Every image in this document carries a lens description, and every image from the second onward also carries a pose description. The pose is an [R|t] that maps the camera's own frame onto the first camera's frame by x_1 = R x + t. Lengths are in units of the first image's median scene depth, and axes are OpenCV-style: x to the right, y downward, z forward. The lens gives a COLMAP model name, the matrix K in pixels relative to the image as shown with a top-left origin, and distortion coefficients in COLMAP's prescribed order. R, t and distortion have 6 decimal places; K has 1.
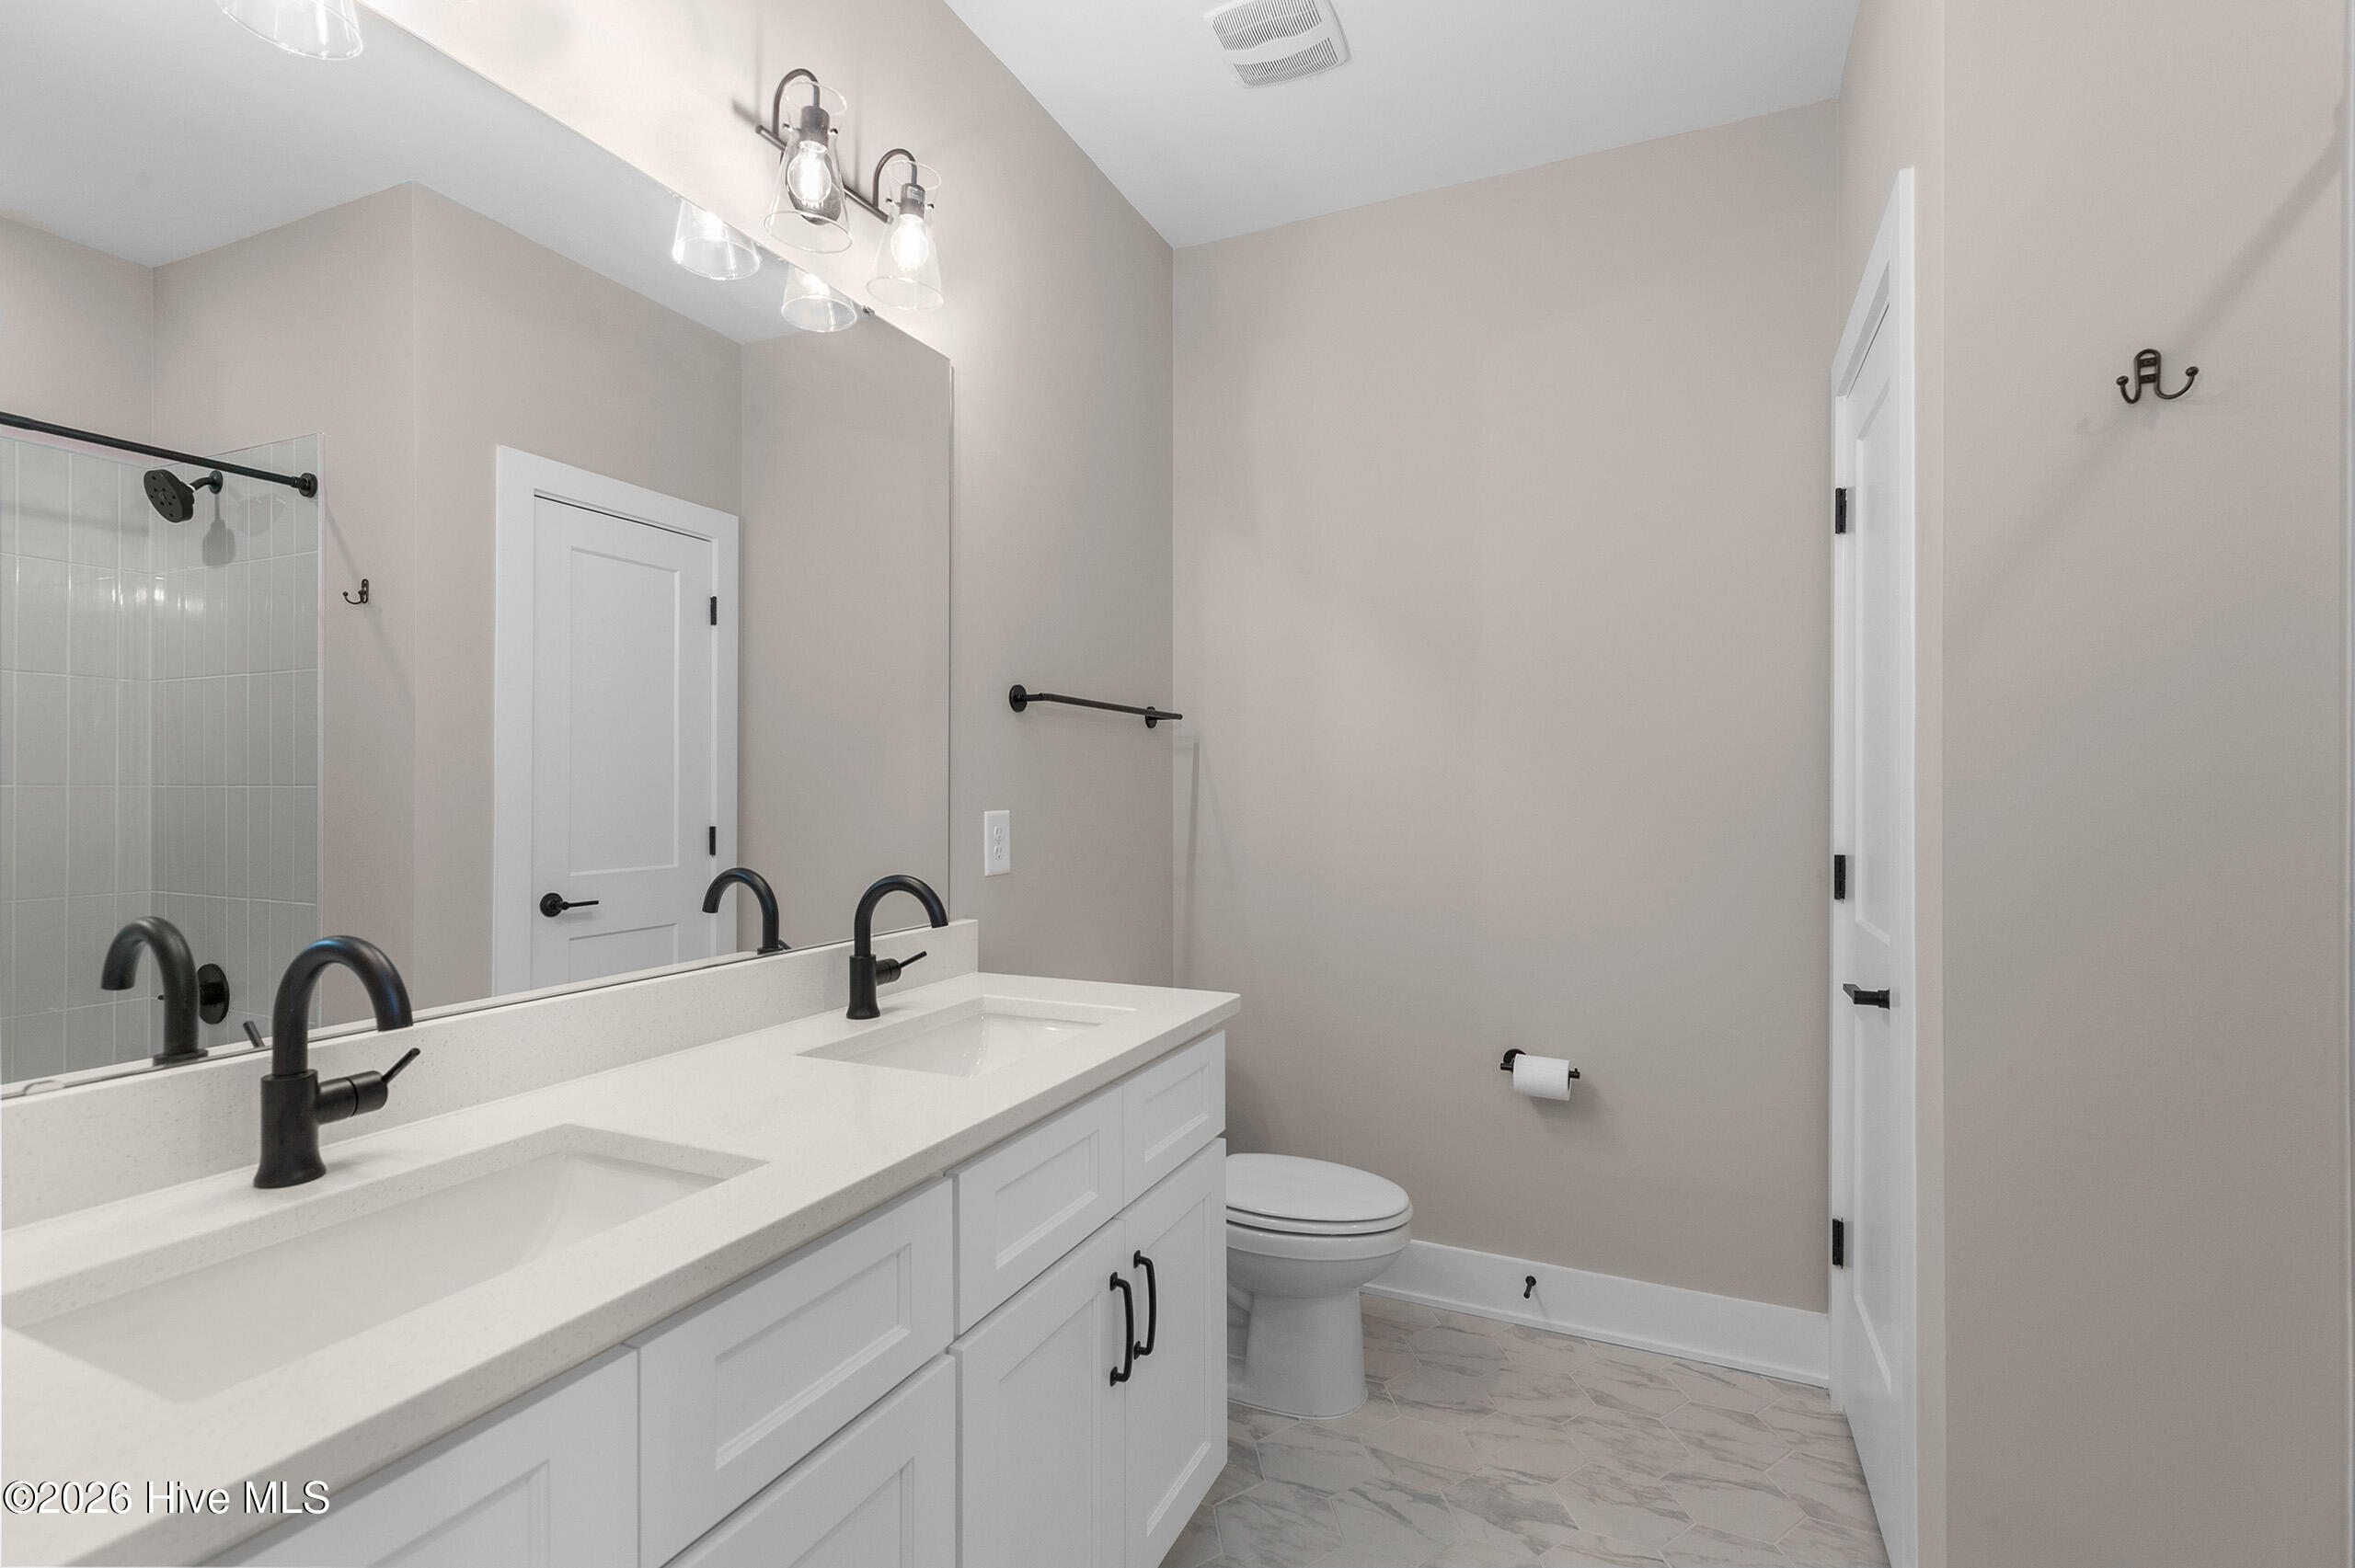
lens RADIAL K [[1062.8, 0, 1183.5], [0, 1062.8, 785.8], [0, 0, 1]] dist [0.001763, 0.002404]
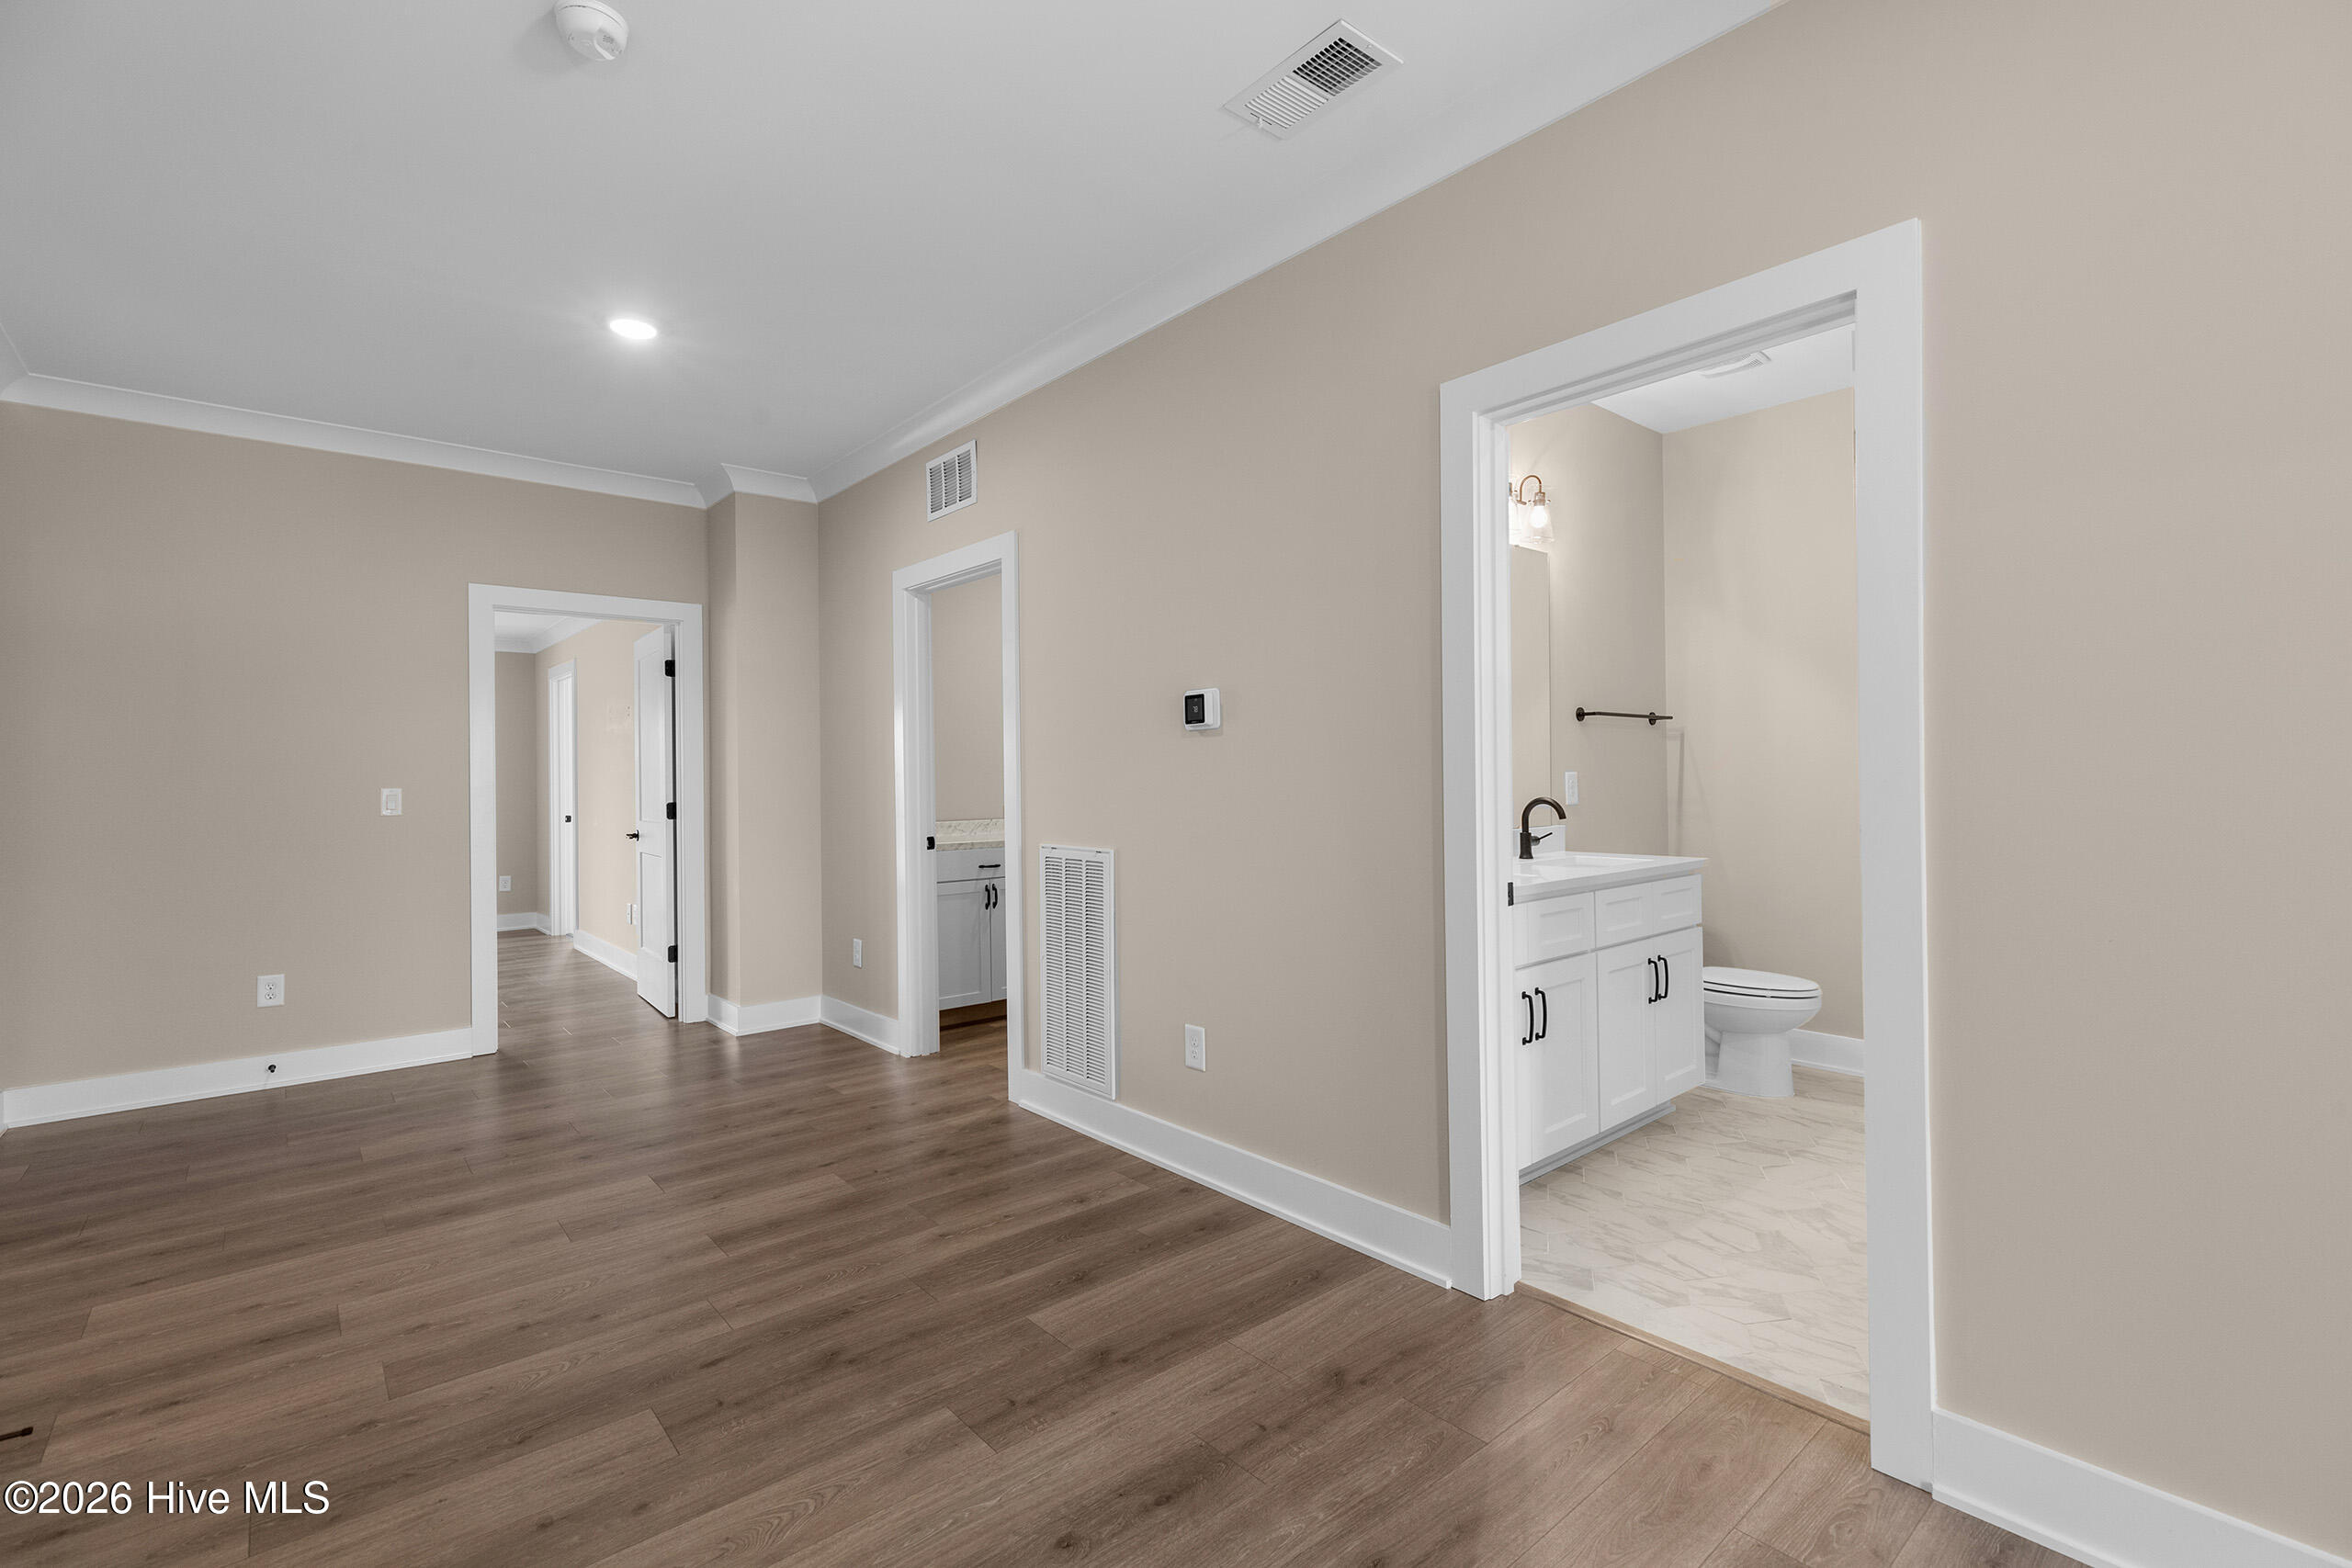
lens RADIAL K [[1061.5, 0, 1154.7], [0, 1061.5, 770.6], [0, 0, 1]] dist [0.001763, 0.002404]
pose [[0.903028, -0.011361, -0.429432, -0.026495], [0.012910, 0.999916, 0.000694, 0.009334], [0.429388, -0.006171, 0.903099, -1.132319]]
